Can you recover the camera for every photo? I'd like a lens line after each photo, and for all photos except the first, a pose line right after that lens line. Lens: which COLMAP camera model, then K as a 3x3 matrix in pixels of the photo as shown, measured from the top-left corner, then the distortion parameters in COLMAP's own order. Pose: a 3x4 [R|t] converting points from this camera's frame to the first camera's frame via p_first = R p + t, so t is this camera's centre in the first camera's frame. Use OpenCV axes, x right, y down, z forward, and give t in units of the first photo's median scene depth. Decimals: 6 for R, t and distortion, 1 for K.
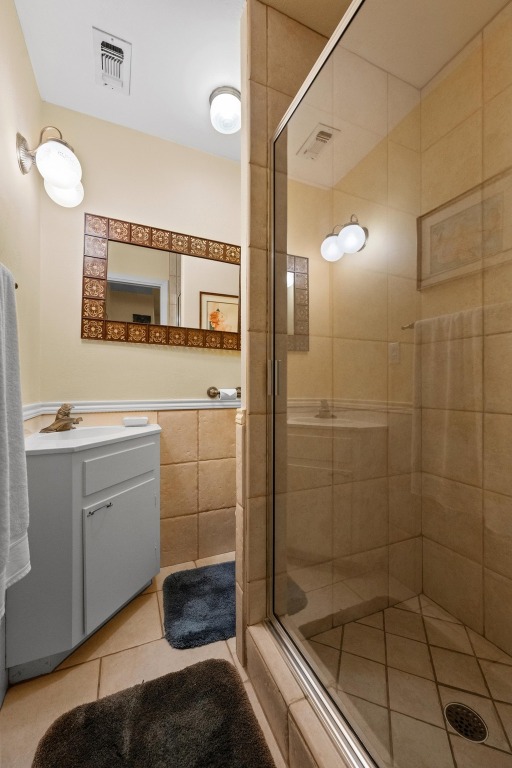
lens RADIAL K [[308.5, 0, 256.9], [0, 308.5, 385.2], [0, 0, 1]] dist [-0.004527, -0.000280]
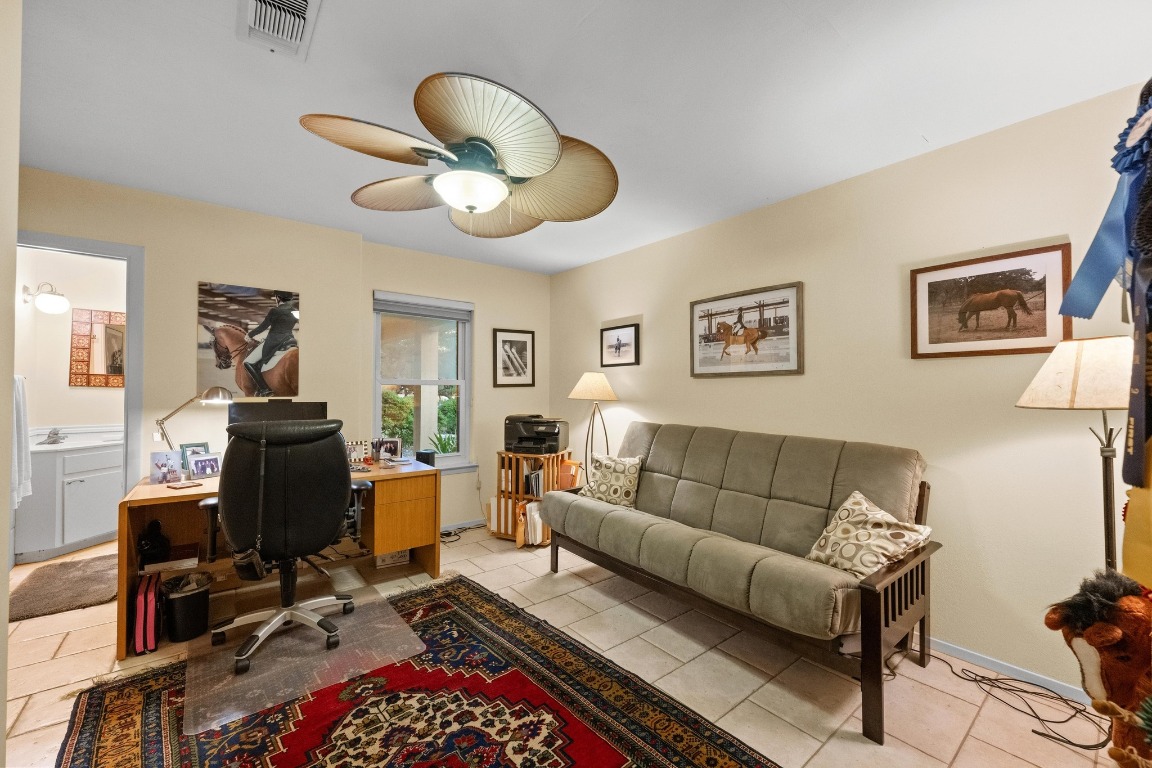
lens RADIAL K [[462.7, 0, 576.3], [0, 462.7, 385.3], [0, 0, 1]] dist [-0.004527, -0.000280]
pose [[0.966044, 0.004284, 0.258341, 1.738577], [-0.002208, 0.999963, -0.008326, -0.185503], [-0.258367, 0.007473, 0.966018, -2.545742]]
